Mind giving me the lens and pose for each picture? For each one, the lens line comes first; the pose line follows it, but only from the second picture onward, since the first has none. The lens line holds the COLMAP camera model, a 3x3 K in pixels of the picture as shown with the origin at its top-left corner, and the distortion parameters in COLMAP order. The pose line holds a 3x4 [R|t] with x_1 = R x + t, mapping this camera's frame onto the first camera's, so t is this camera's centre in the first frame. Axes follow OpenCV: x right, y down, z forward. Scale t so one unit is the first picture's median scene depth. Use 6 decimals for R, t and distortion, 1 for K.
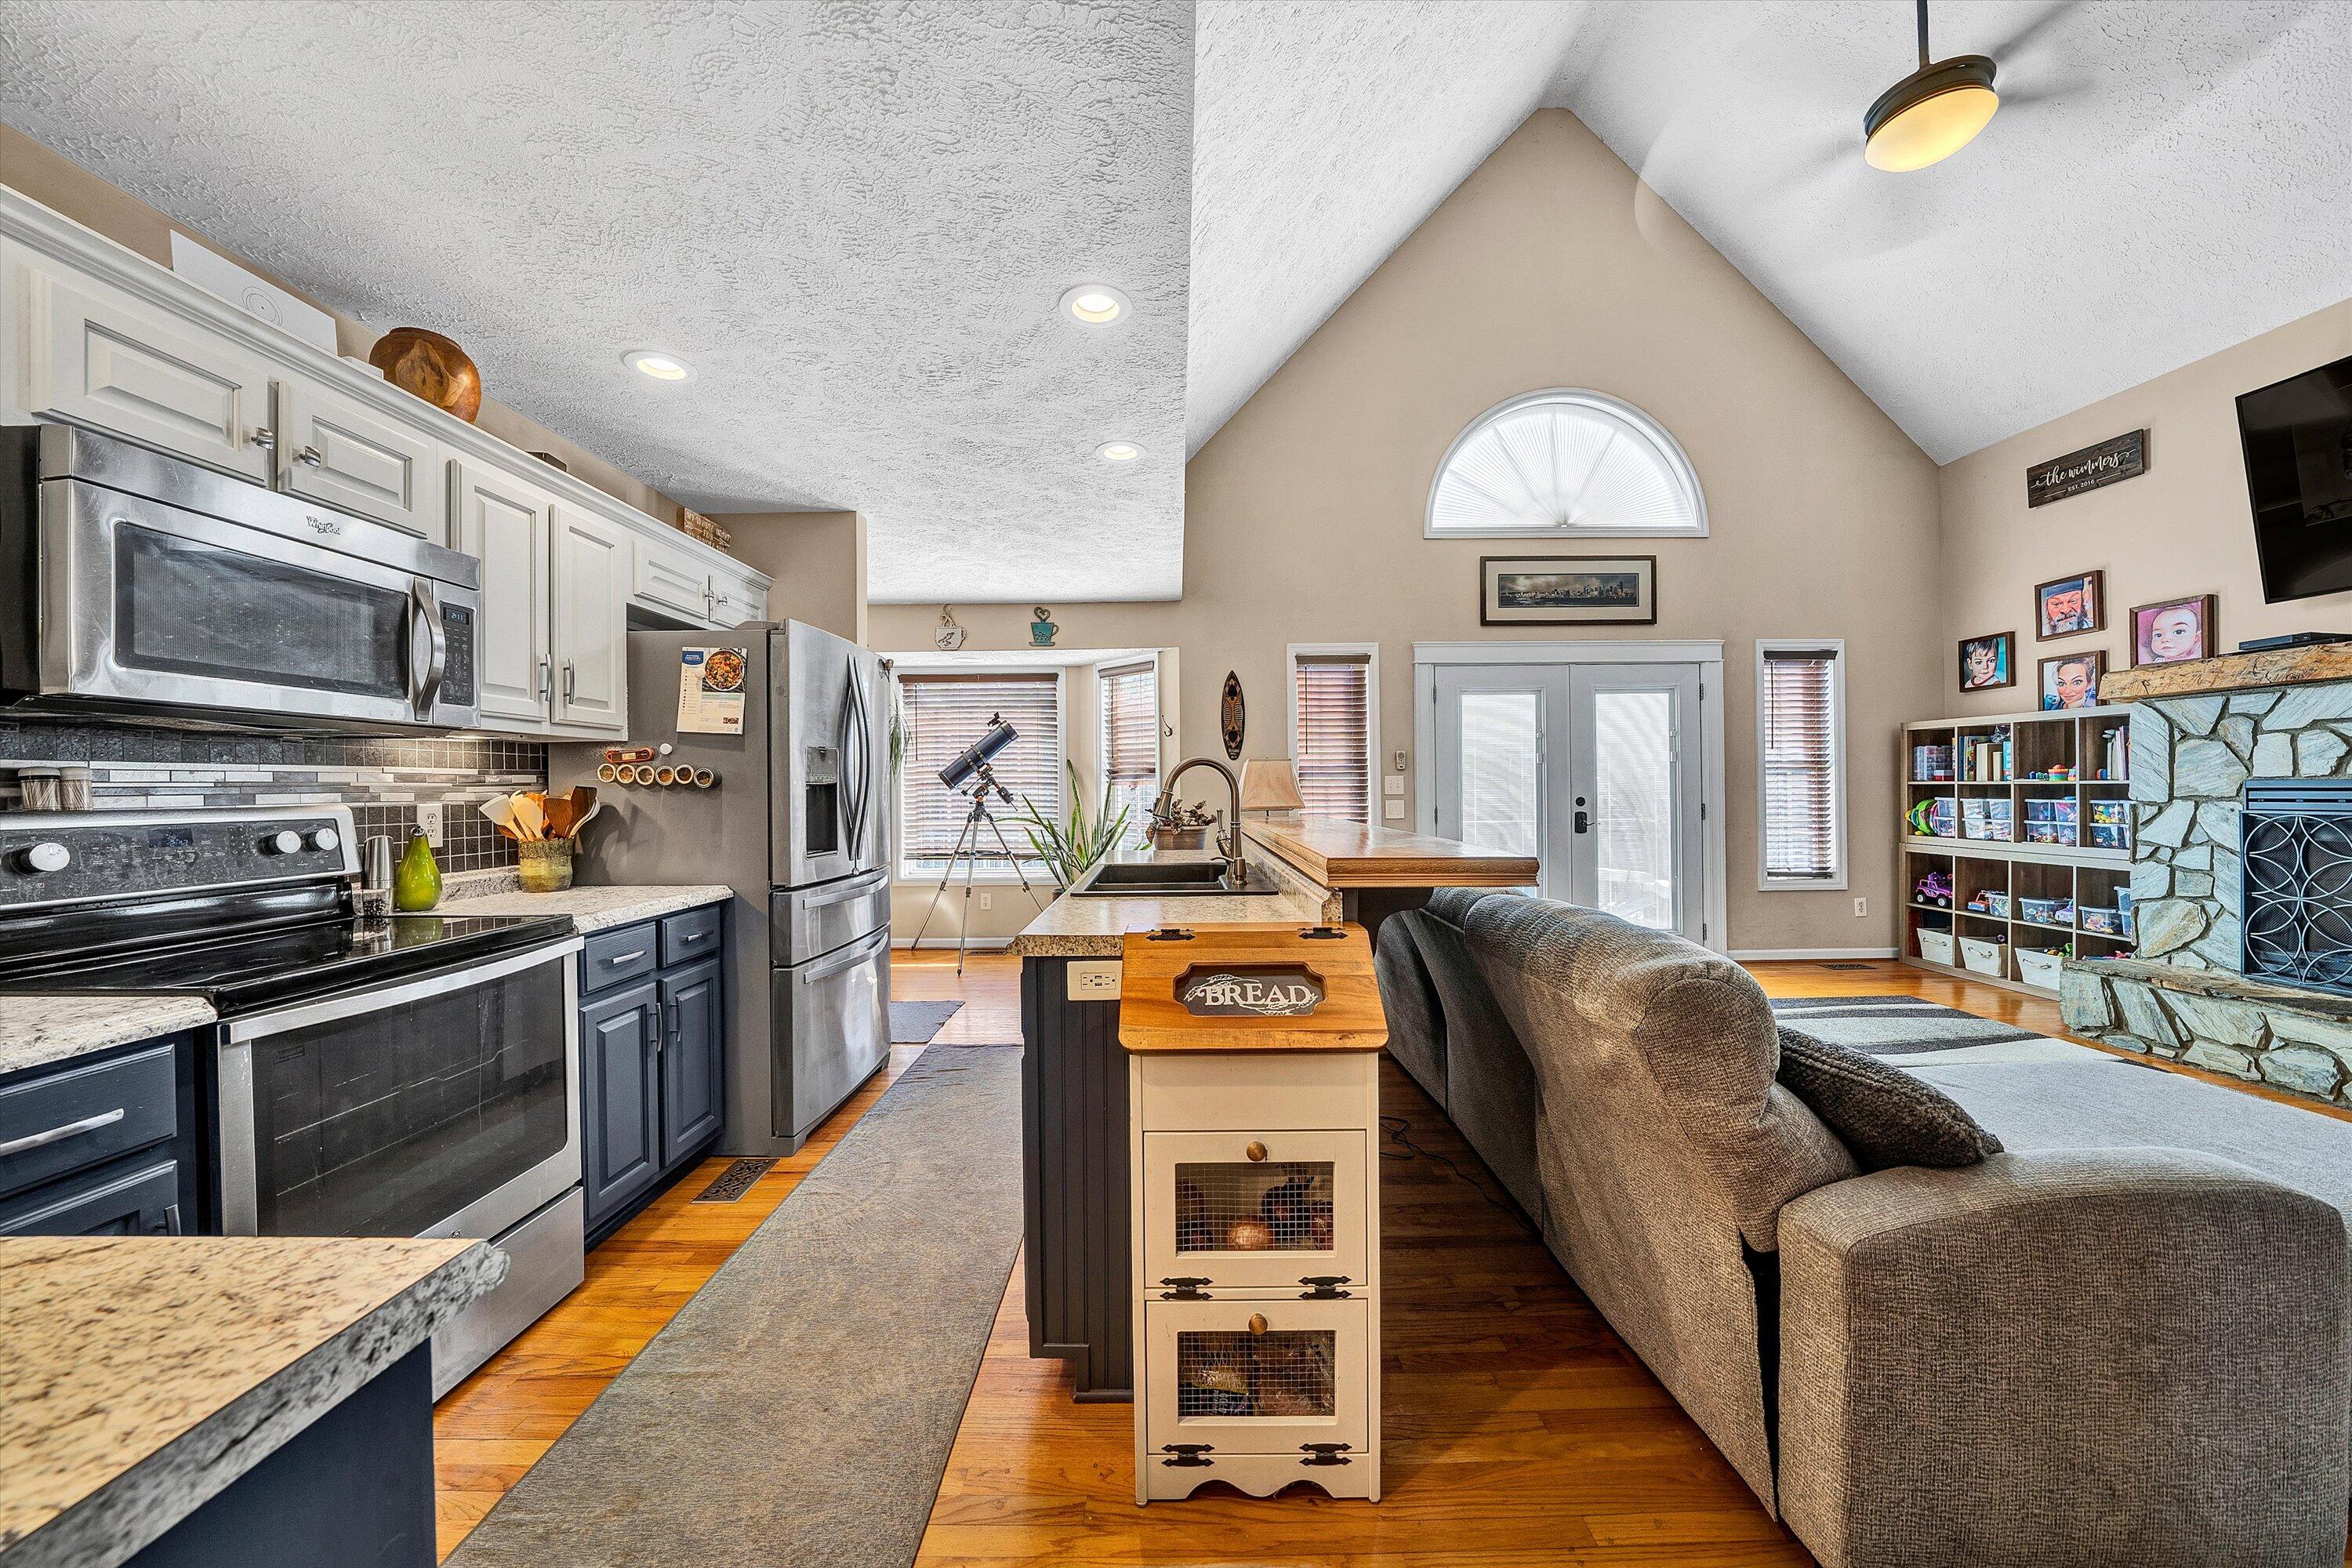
lens RADIAL K [[822.8, 0, 1176.0], [0, 822.8, 784.0], [0, 0, 1]] dist [0.000842, 0.000086]
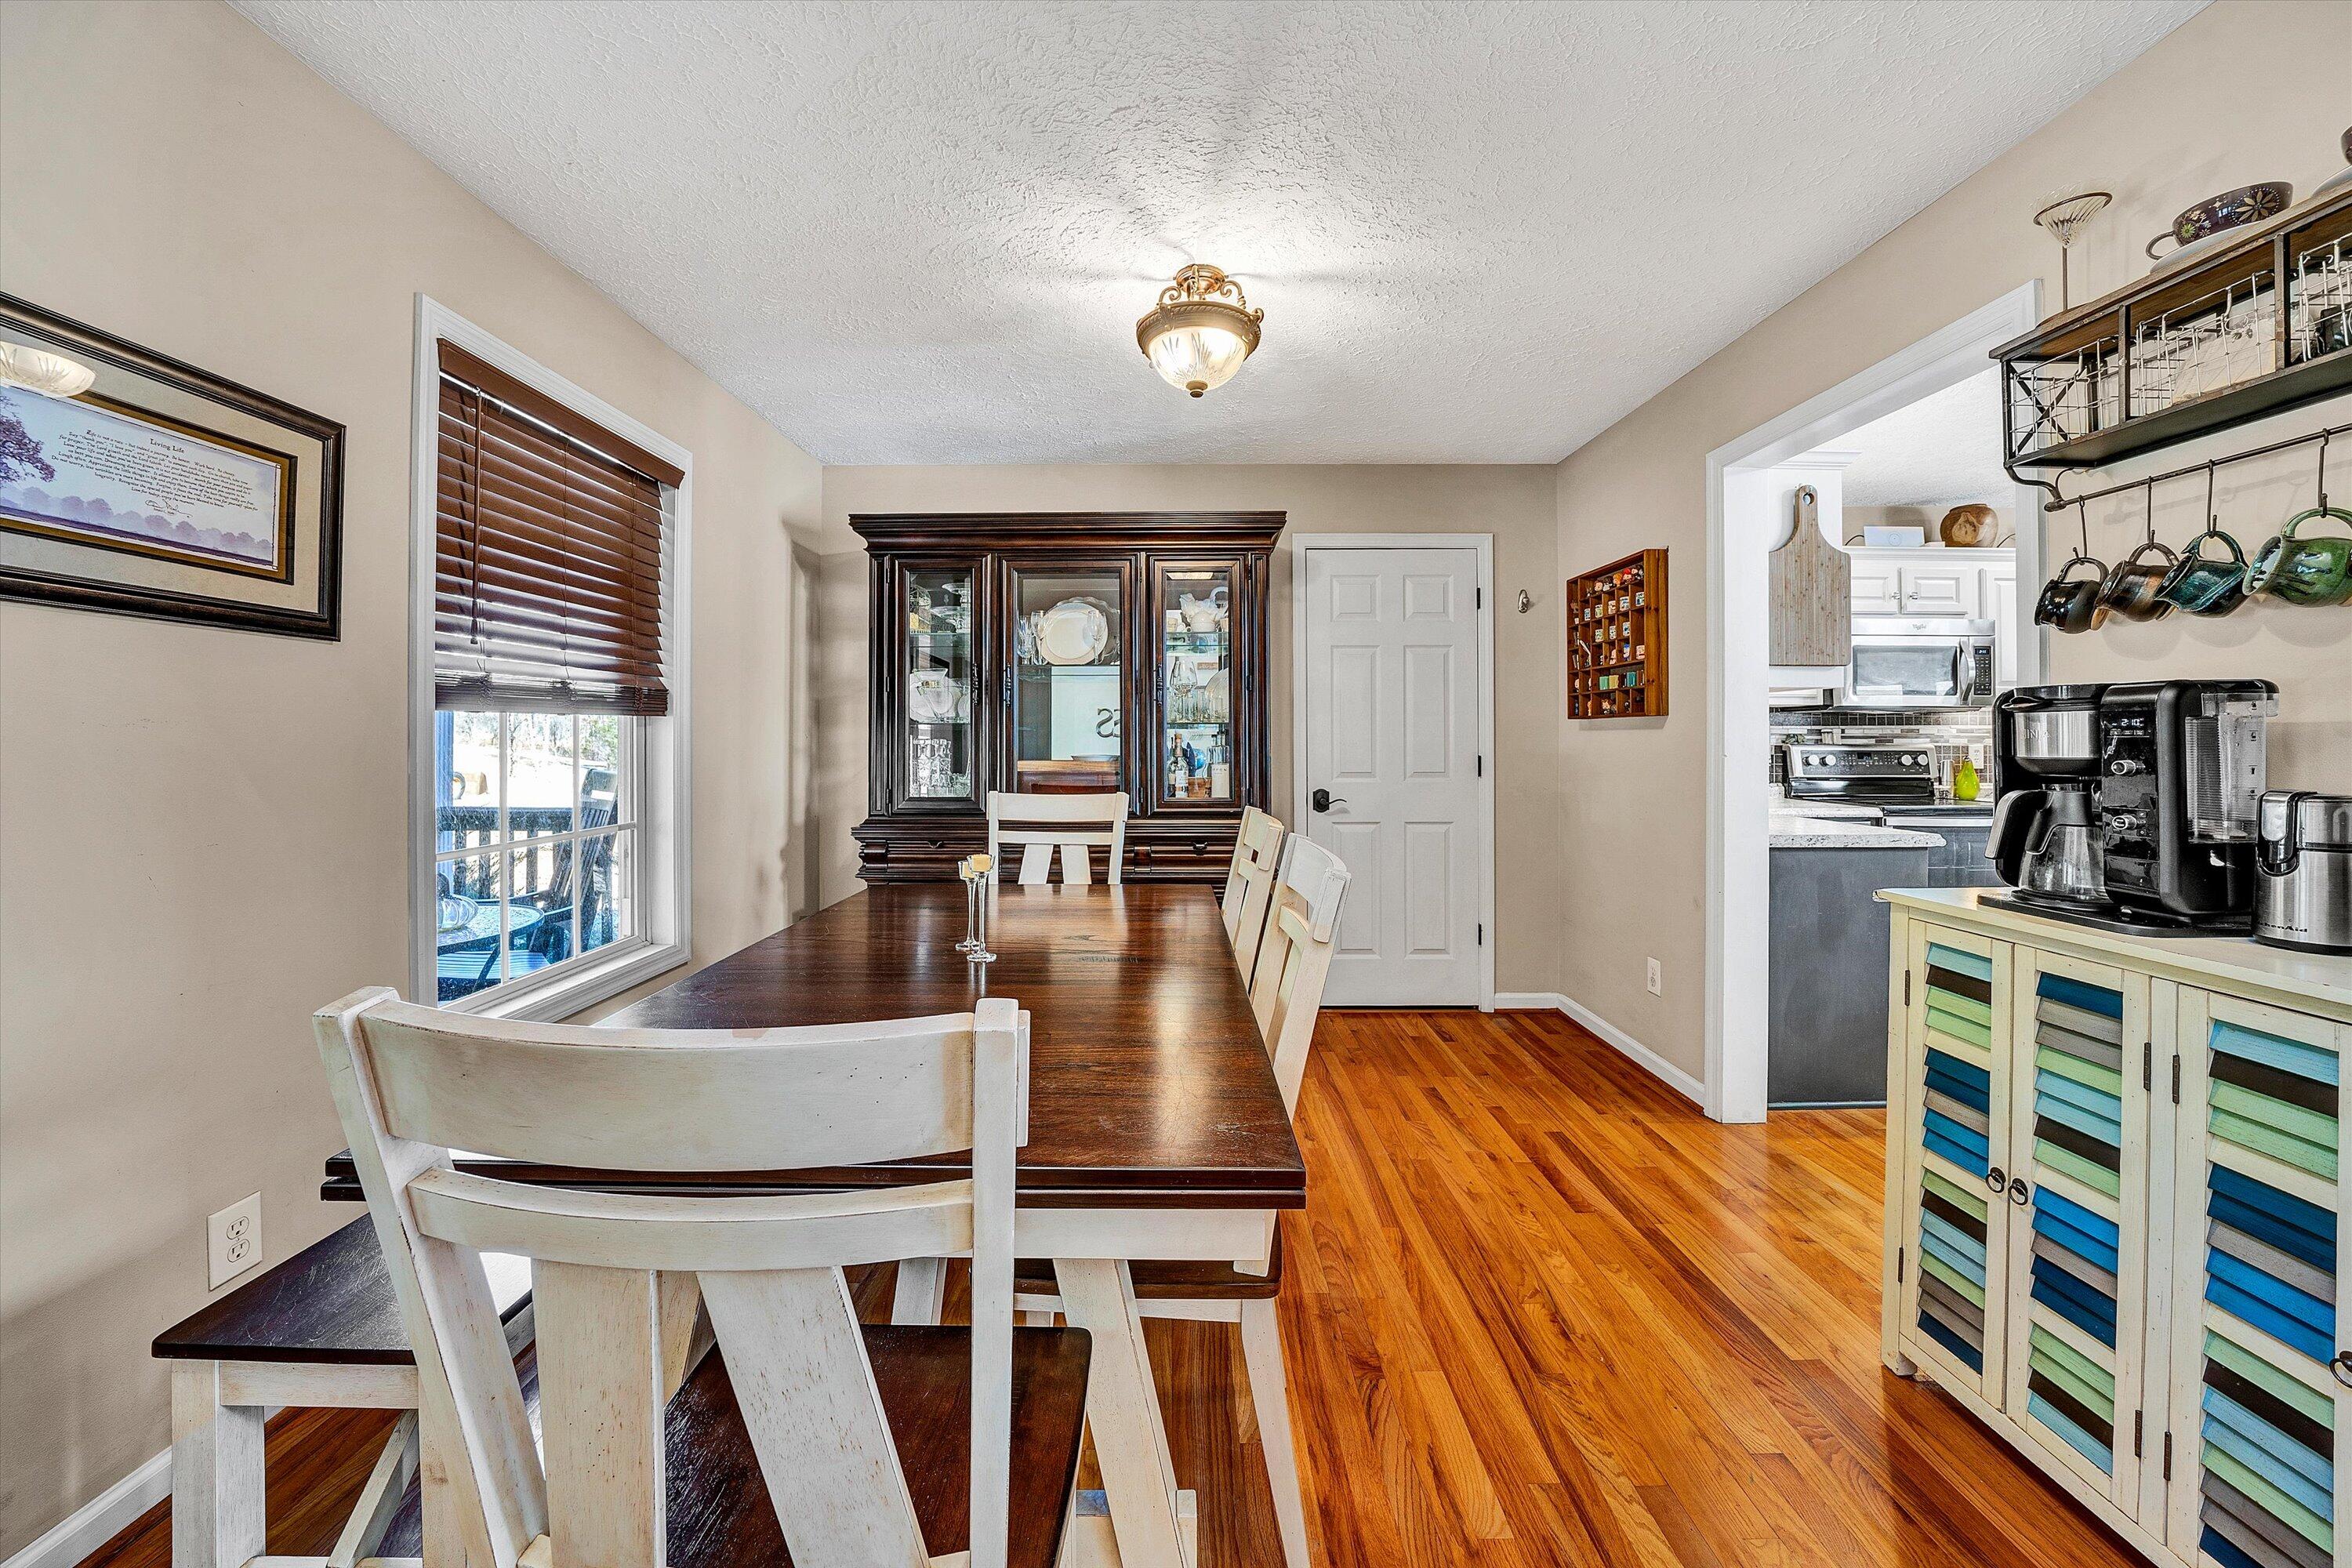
lens RADIAL K [[826.0, 0, 1181.5], [0, 826.0, 723.4], [0, 0, 1]] dist [0.000036, -0.000020]
pose [[0.019238, -0.002382, -0.999812, 0.874498], [0.000649, 0.999997, -0.002370, -0.019852], [0.999815, -0.000603, 0.019239, -0.784825]]
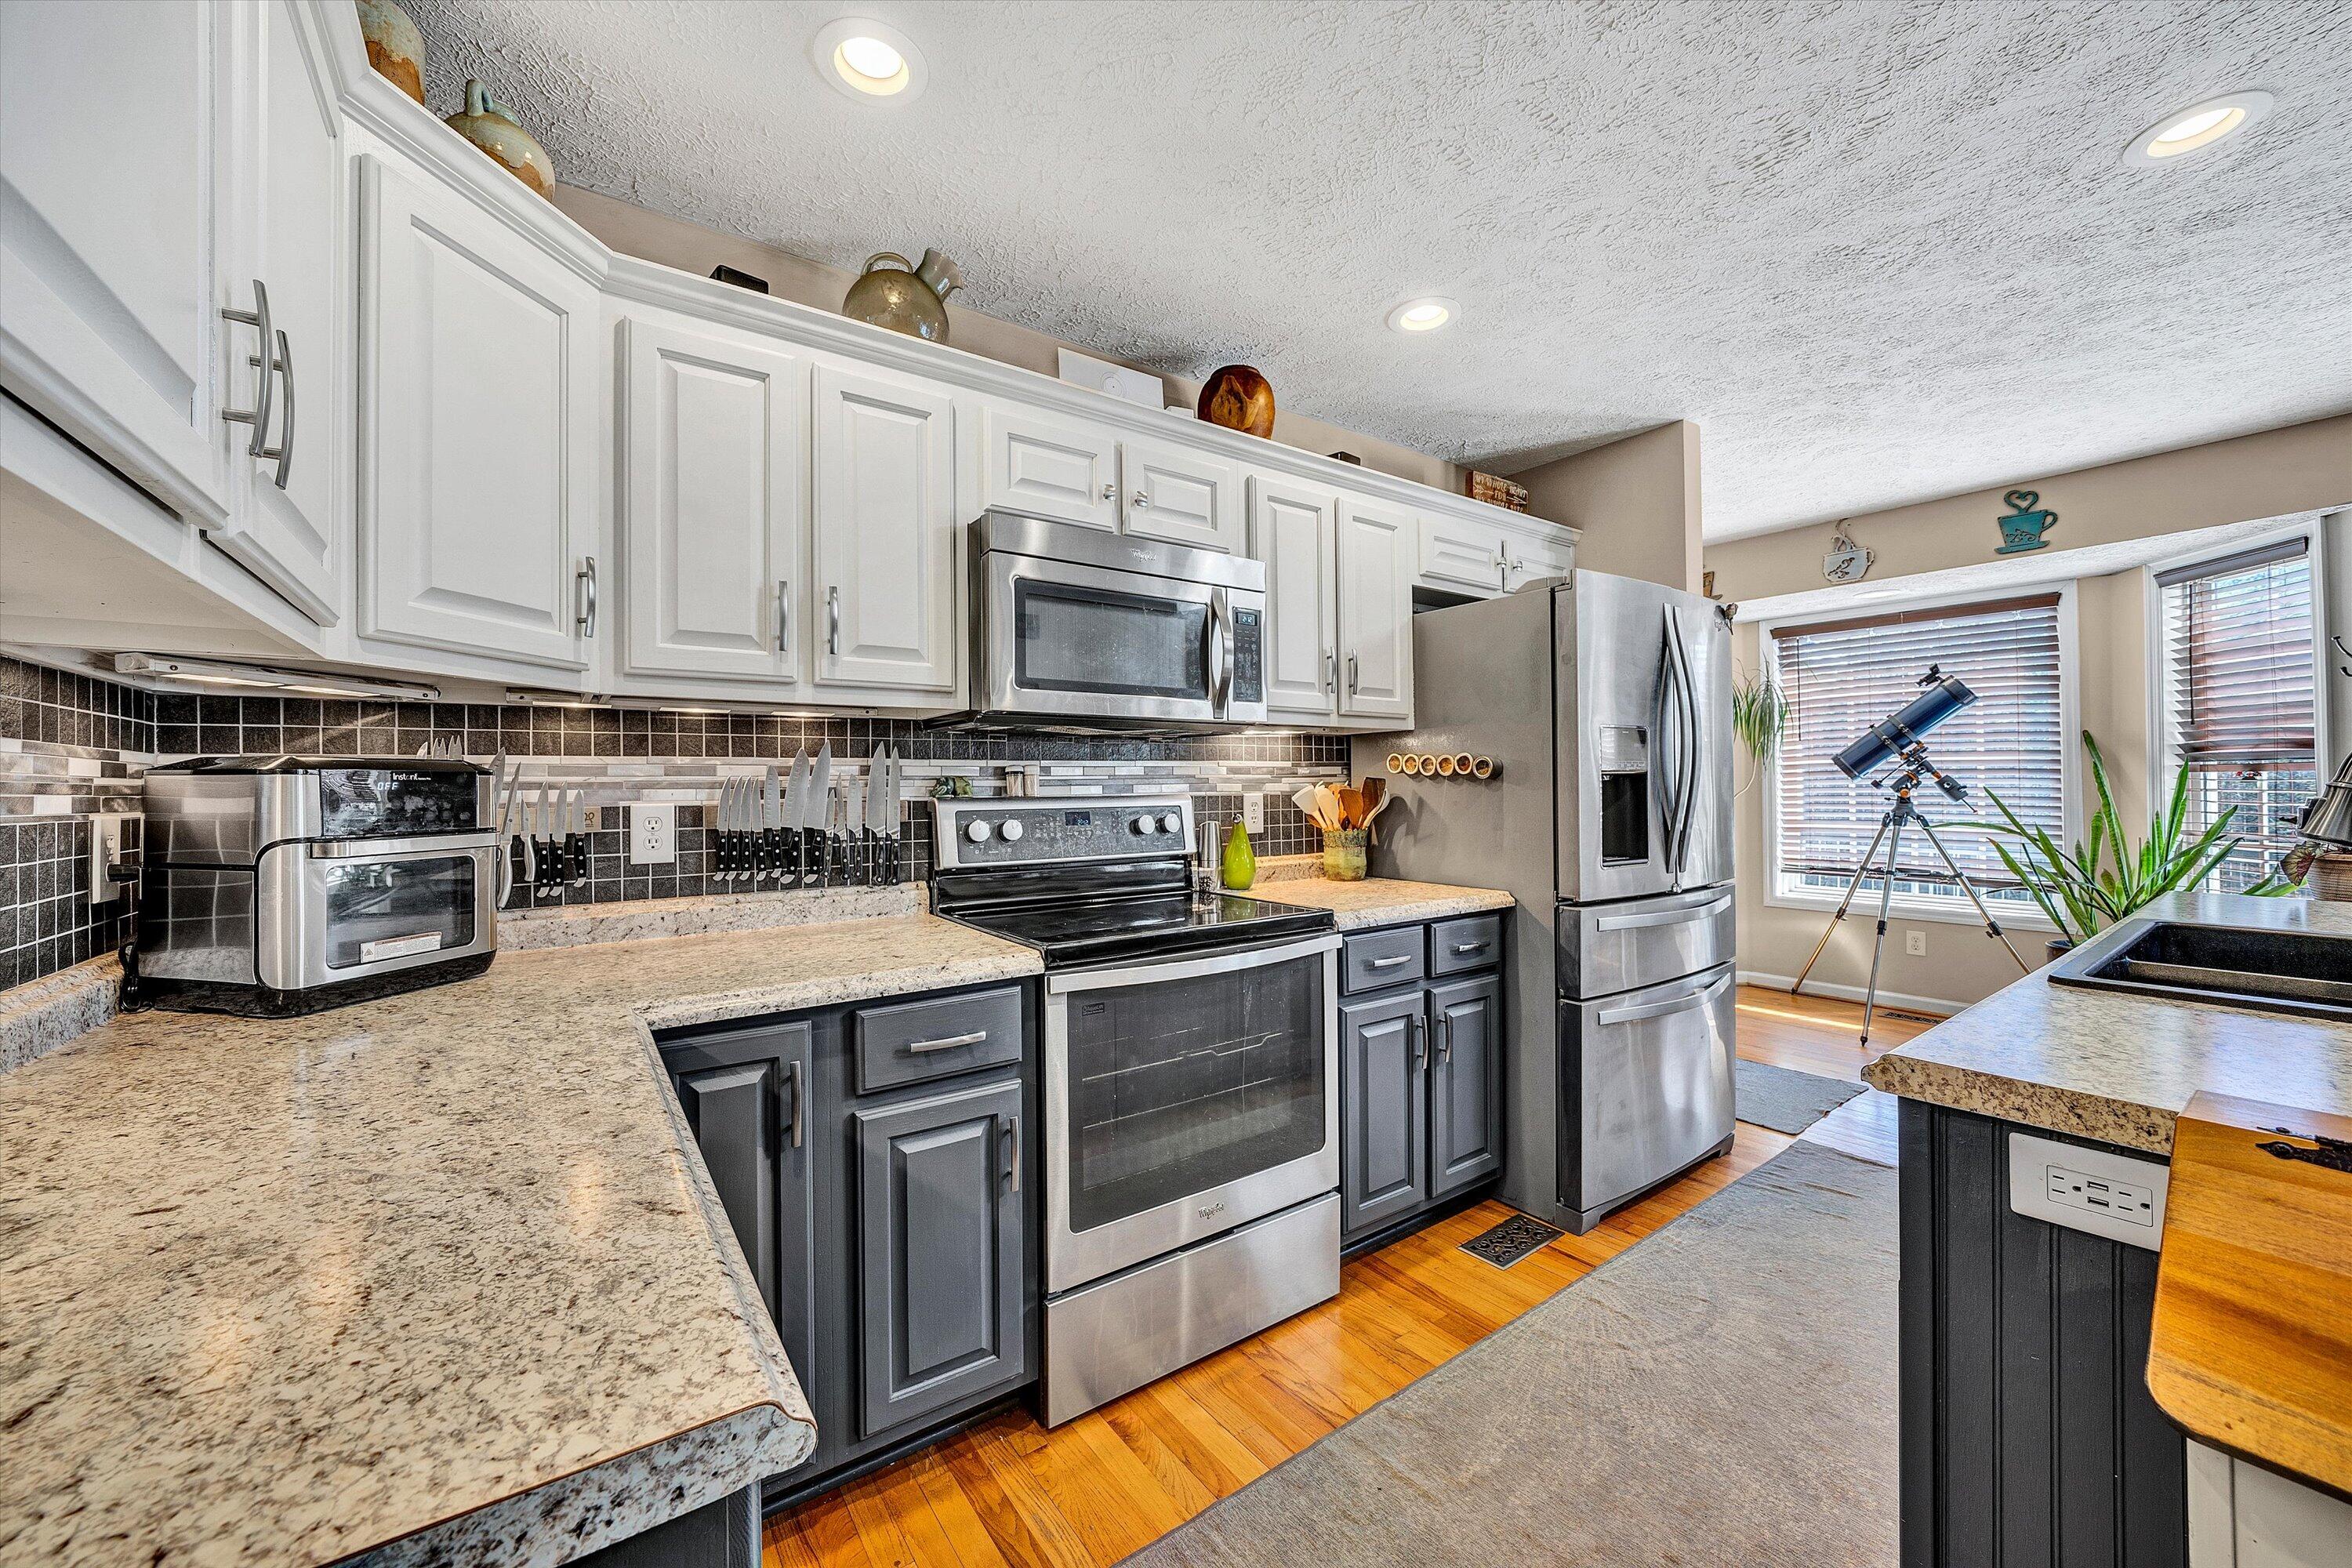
lens RADIAL K [[881.3, 0, 1169.2], [0, 881.3, 777.4], [0, 0, 1]] dist [-0.013768, 0.000248]
pose [[0.579561, -0.002825, -0.814924, -0.000100], [0.006738, 0.999976, 0.001325, -0.000110], [0.814901, -0.006259, 0.579566, 0.206732]]
